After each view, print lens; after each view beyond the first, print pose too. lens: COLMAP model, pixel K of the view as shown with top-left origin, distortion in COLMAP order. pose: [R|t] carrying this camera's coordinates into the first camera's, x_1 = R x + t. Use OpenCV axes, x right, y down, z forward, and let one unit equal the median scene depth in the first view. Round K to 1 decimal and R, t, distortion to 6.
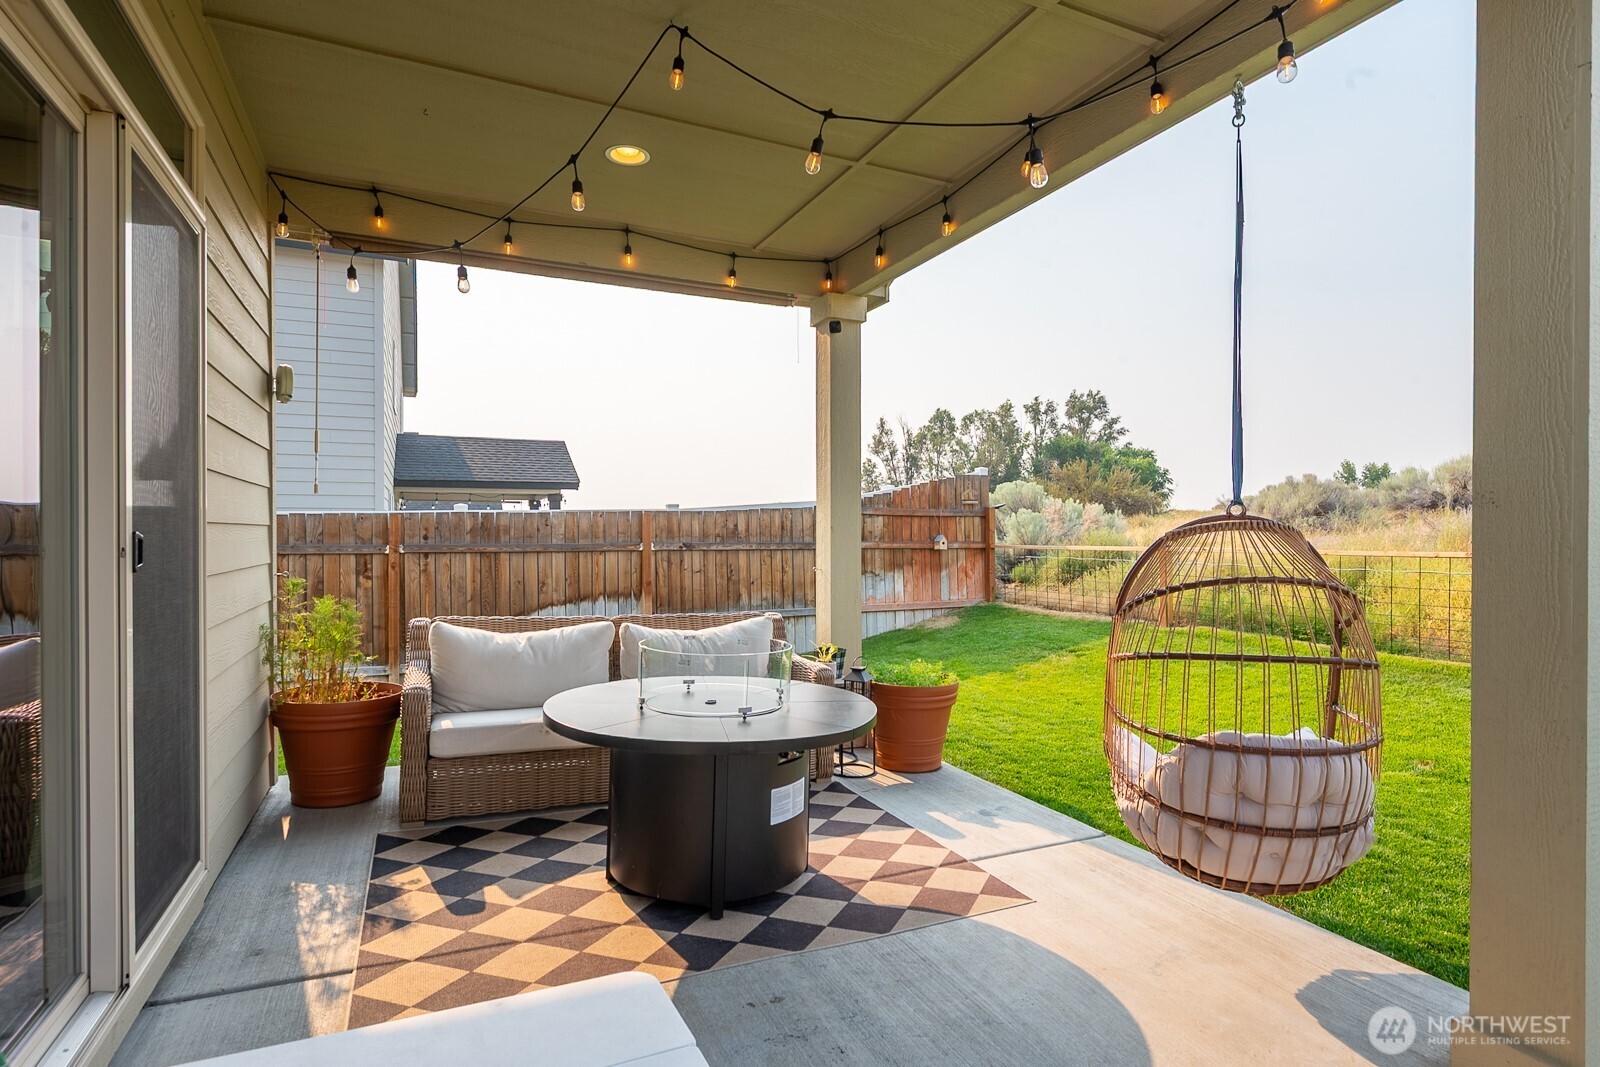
lens RADIAL K [[820.5, 0, 800.7], [0, 820.5, 528.7], [0, 0, 1]] dist [-0.002325, 0.000766]
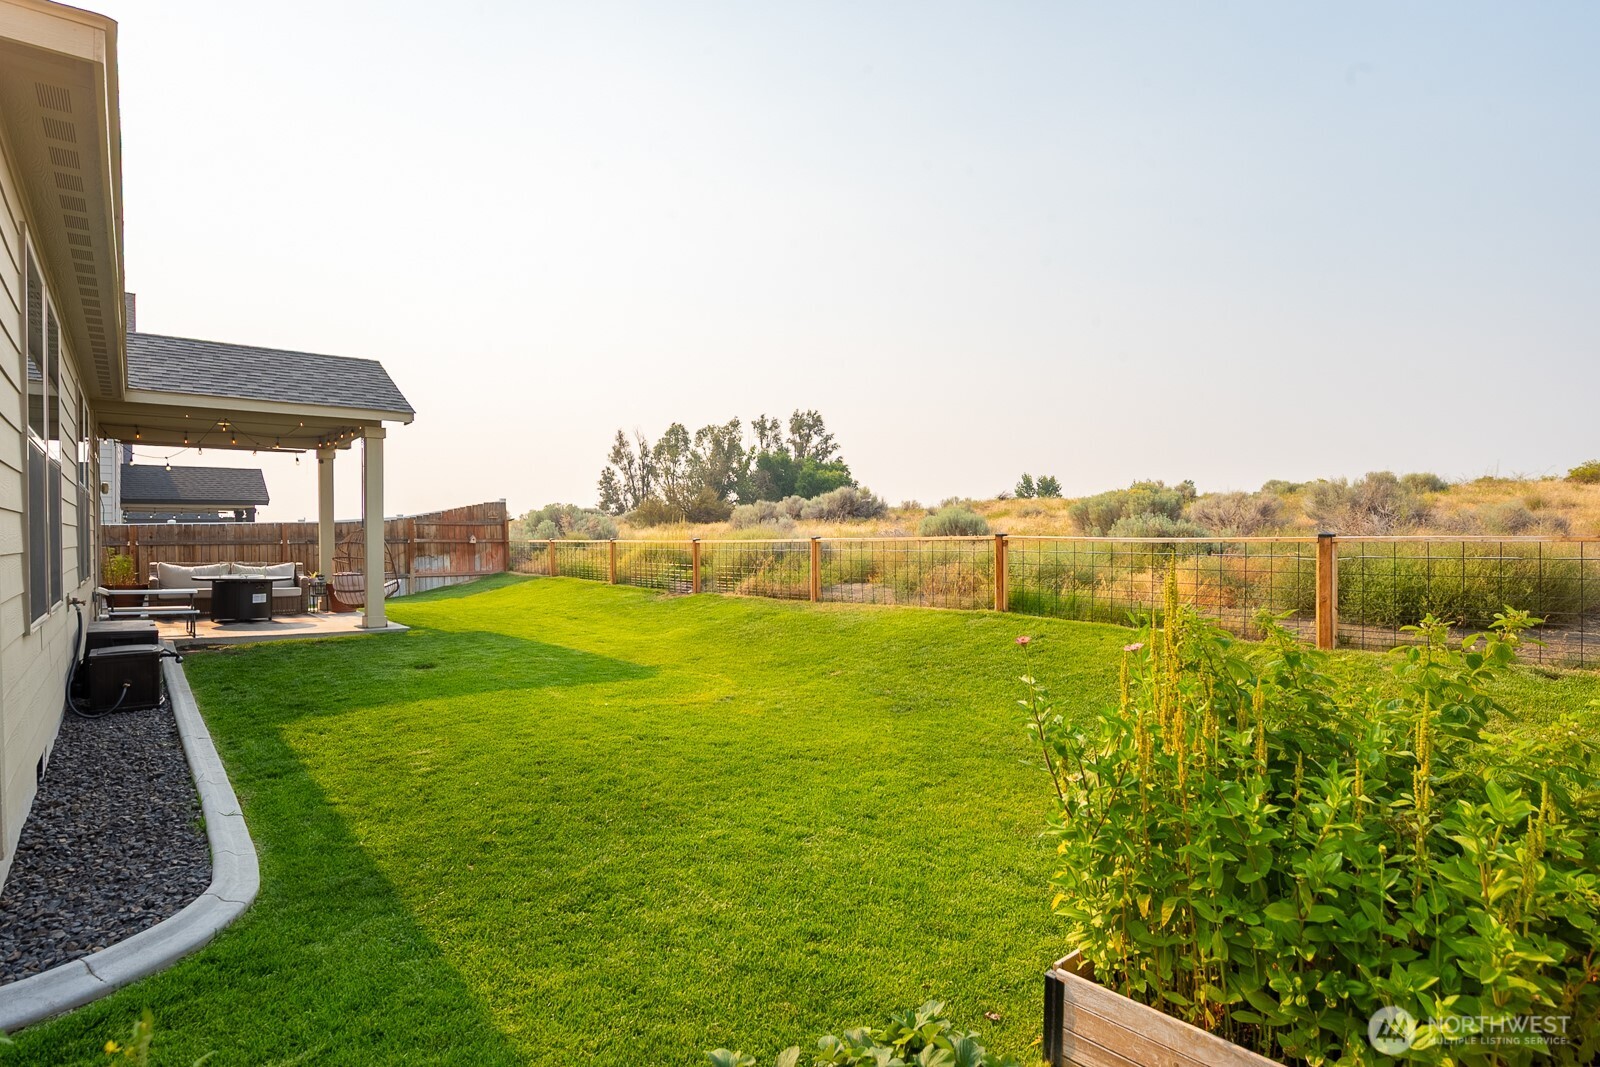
lens RADIAL K [[820.5, 0, 799.7], [0, 820.5, 537.9], [0, 0, 1]] dist [-0.002325, 0.000766]
pose [[0.967770, -0.005400, 0.251778, 0.054464], [0.003170, 0.999952, 0.009262, -0.000141], [-0.251816, -0.008165, 0.967741, -0.127317]]
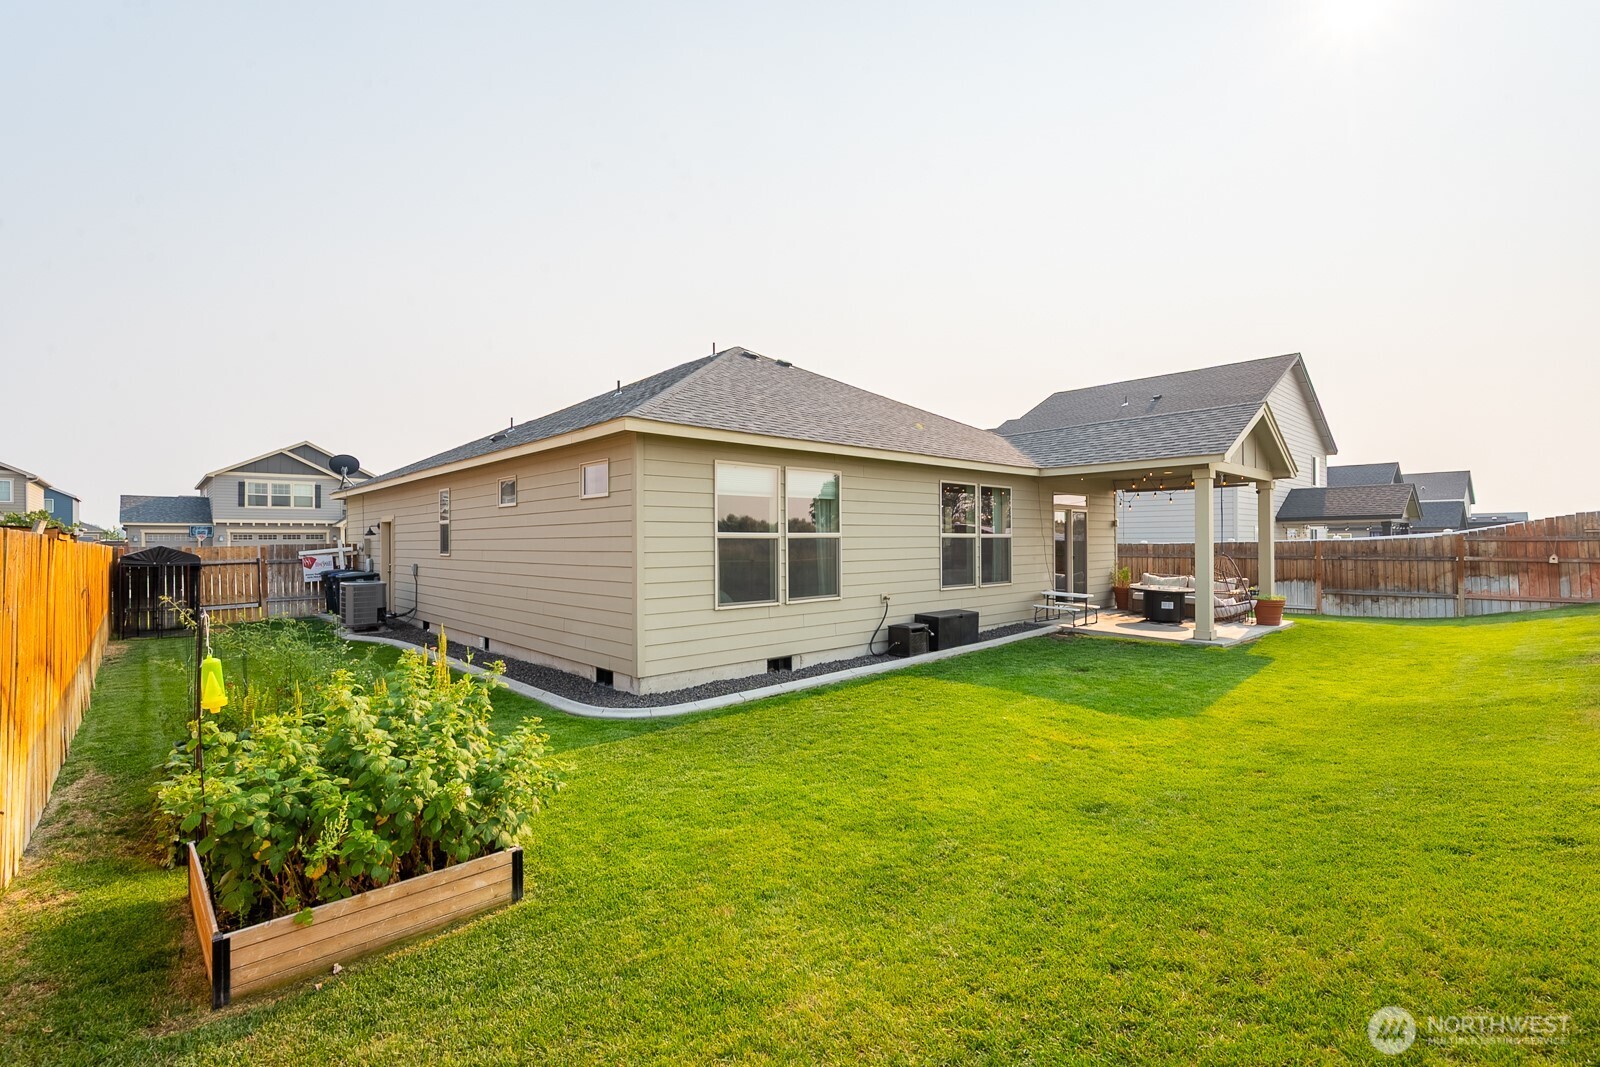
lens RADIAL K [[709.0, 0, 806.3], [0, 709.0, 538.9], [0, 0, 1]] dist [-0.001774, -0.000228]
pose [[0.318831, -0.003852, -0.947804, 0.126723], [0.012689, 0.999919, 0.000204, -0.004861], [0.947727, -0.012091, 0.318854, -0.095732]]
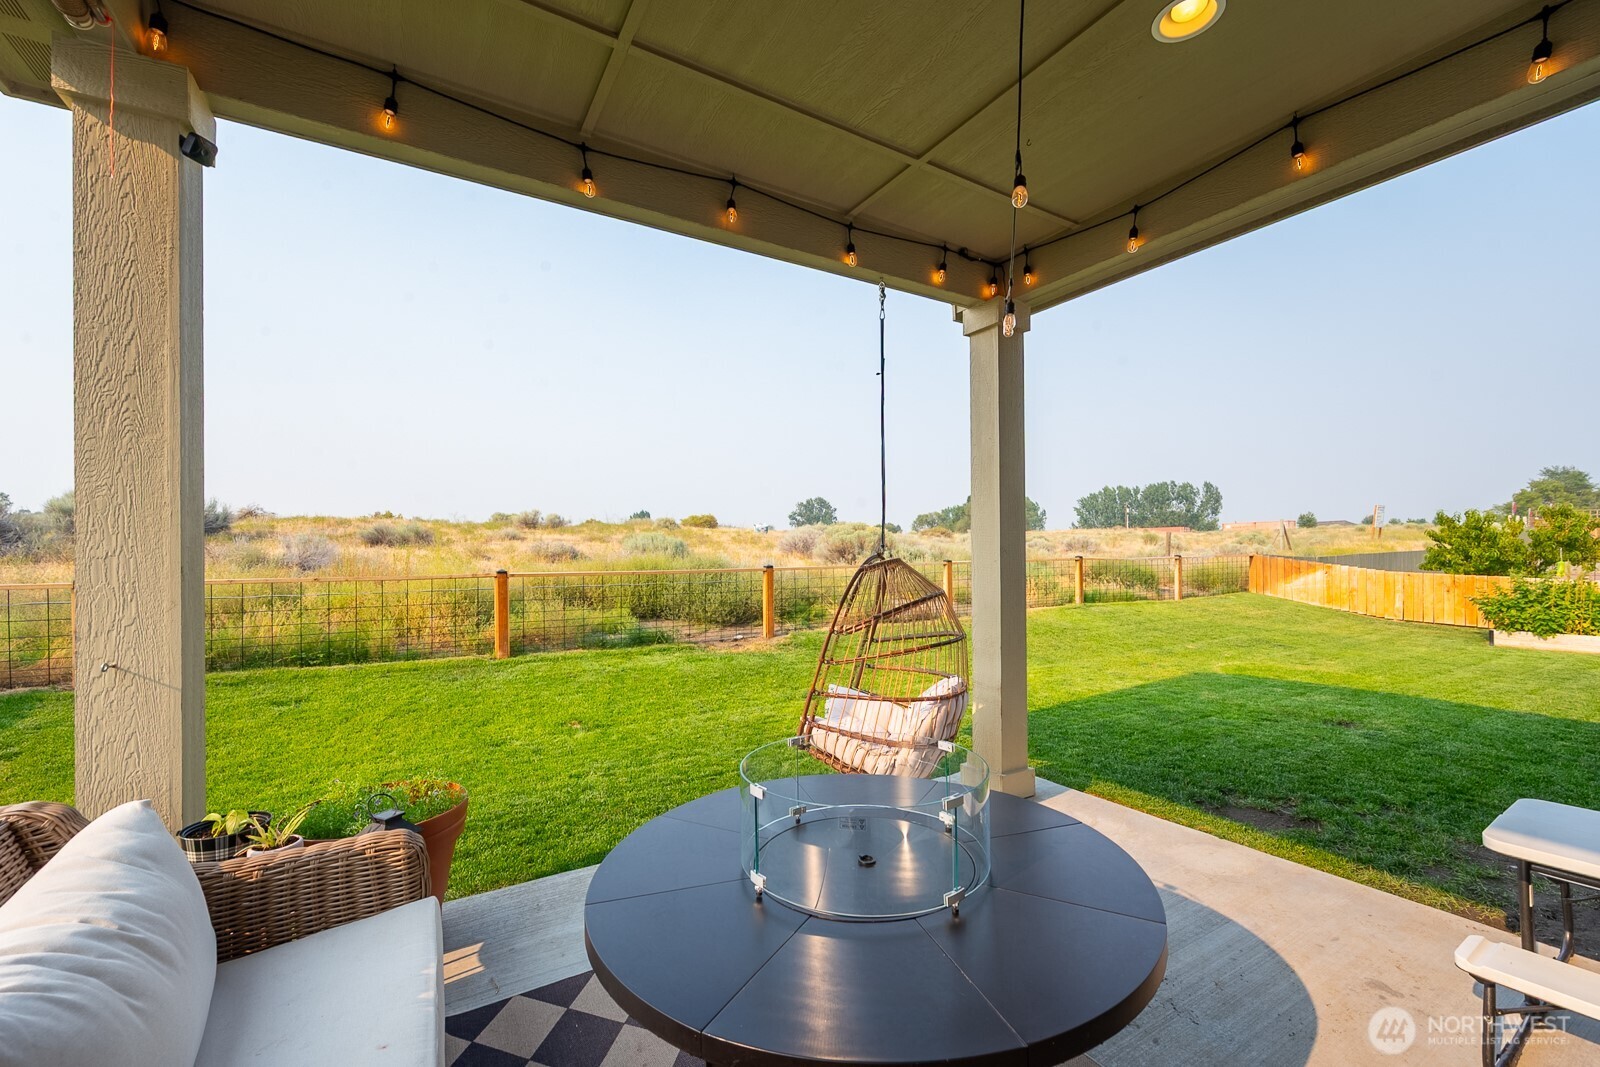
lens RADIAL K [[633.5, 0, 797.6], [0, 633.5, 544.2], [0, 0, 1]] dist [-0.008611, 0.000441]
pose [[-0.097589, 0.012194, 0.995152, -0.020086], [-0.000983, 0.999923, -0.012349, -0.000639], [-0.995226, -0.002183, -0.097570, 0.038873]]
